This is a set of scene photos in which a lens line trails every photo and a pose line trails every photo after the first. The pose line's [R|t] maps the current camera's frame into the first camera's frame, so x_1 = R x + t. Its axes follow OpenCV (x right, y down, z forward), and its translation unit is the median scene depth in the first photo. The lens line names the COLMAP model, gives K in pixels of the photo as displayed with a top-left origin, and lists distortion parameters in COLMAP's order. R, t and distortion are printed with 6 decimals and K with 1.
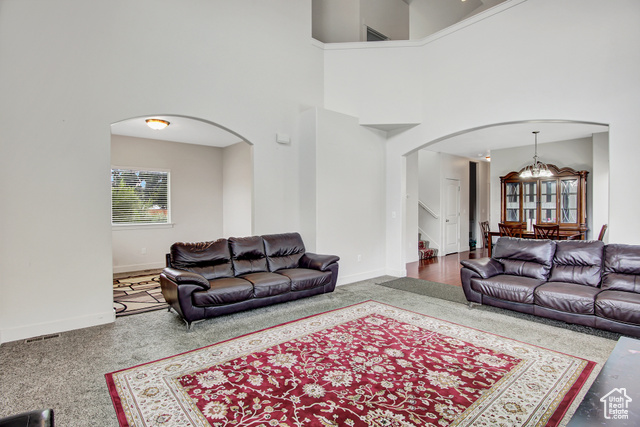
lens RADIAL K [[321.6, 0, 321.0], [0, 321.6, 212.3], [0, 0, 1]] dist [-0.006494, -0.000402]
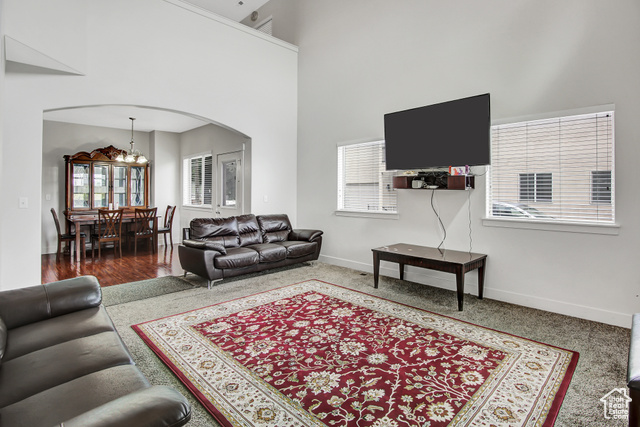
lens RADIAL K [[321.6, 0, 322.6], [0, 321.6, 192.6], [0, 0, 1]] dist [-0.006494, -0.000402]
pose [[-0.088859, 0.003631, 0.996038, -0.921581], [0.007152, 0.999970, -0.003007, -0.010591], [-0.996019, 0.006856, -0.088882, 1.068821]]
